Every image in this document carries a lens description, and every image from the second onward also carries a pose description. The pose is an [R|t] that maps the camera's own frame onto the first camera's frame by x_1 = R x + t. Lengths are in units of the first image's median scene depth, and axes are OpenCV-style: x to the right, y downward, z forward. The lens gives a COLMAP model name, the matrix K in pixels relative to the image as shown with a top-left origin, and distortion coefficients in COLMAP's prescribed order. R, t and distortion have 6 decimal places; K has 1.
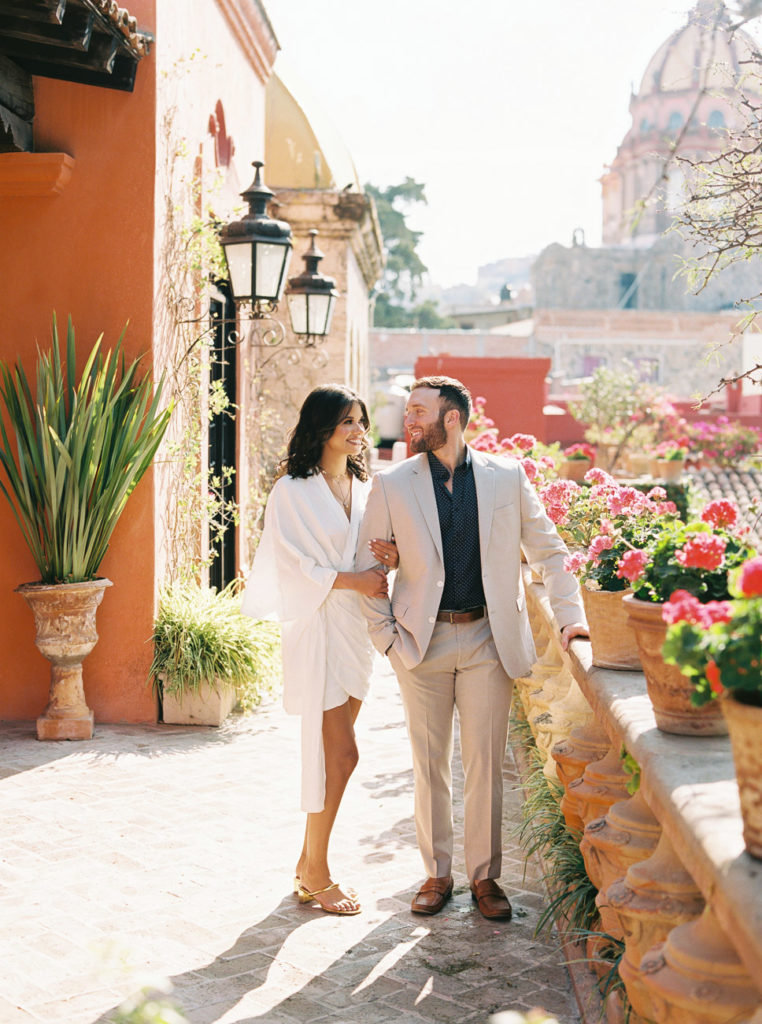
lens RADIAL K [[1611.5, 0, 380.2], [0, 1611.5, 509.3], [0, 0, 1]] dist [-0.148314, -0.024960]
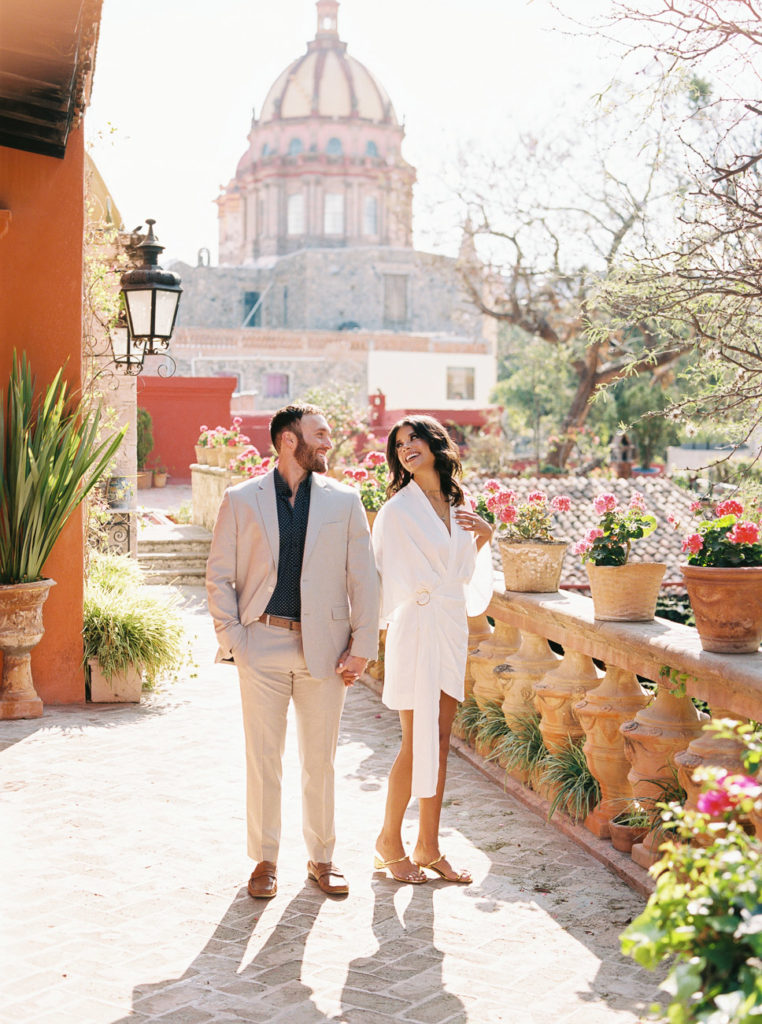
lens RADIAL K [[1567.6, 0, 404.3], [0, 1567.6, 514.2], [0, 0, 1]] dist [-0.121928, 0.059869]
pose [[0.966229, -0.015586, 0.257211, -0.195645], [0.016430, 0.999864, -0.001132, 0.001878], [-0.257159, 0.005320, 0.966355, -0.144946]]
